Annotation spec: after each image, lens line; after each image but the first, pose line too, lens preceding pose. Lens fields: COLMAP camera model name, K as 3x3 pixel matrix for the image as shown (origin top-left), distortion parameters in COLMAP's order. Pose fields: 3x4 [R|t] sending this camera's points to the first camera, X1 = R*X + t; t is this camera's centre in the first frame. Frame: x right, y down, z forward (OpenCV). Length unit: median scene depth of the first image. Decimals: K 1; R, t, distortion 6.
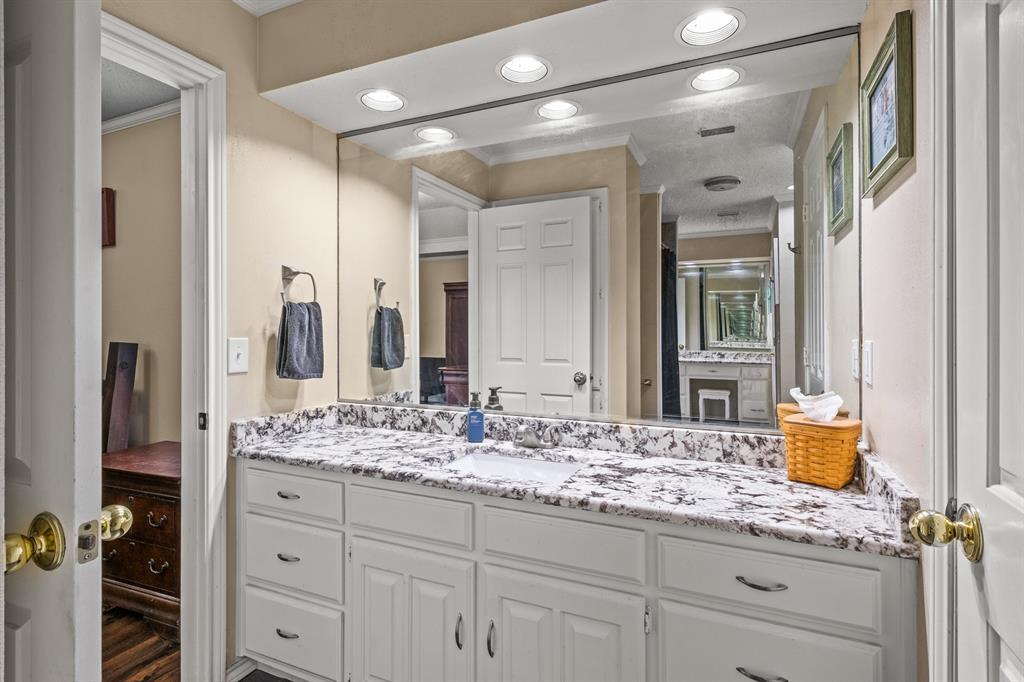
lens RADIAL K [[512.9, 0, 519.4], [0, 512.9, 332.5], [0, 0, 1]] dist [-0.010703, 0.002377]
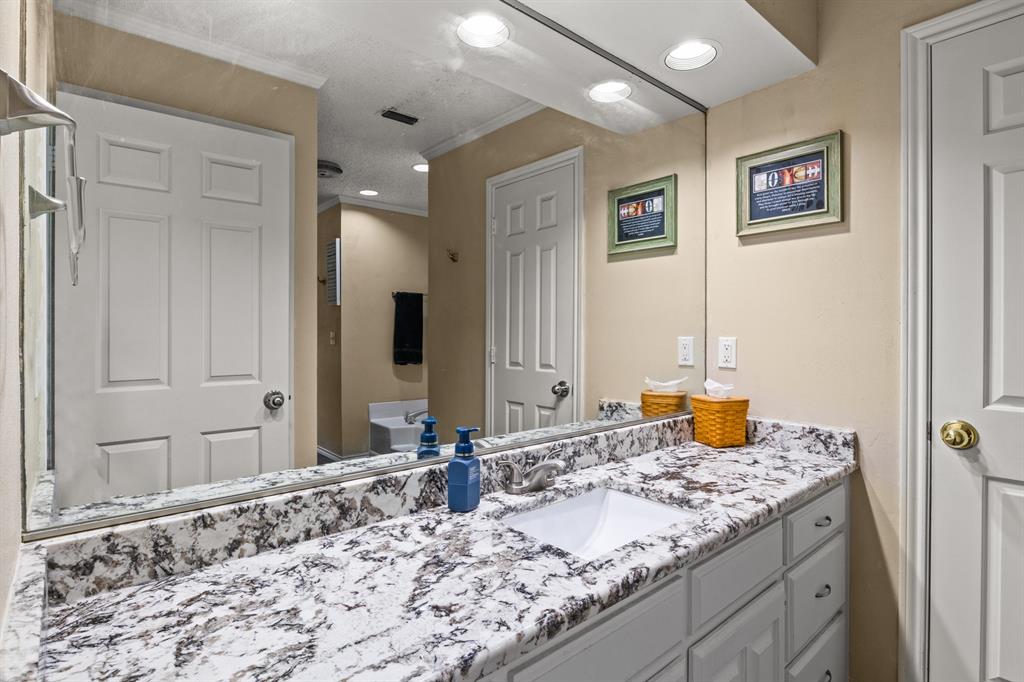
lens RADIAL K [[512.9, 0, 518.1], [0, 512.9, 336.1], [0, 0, 1]] dist [-0.010703, 0.002377]
pose [[0.421251, -0.006781, 0.906919, -0.579101], [0.005172, 0.999974, 0.005075, 0.002575], [-0.906929, 0.002553, 0.421275, 0.644684]]
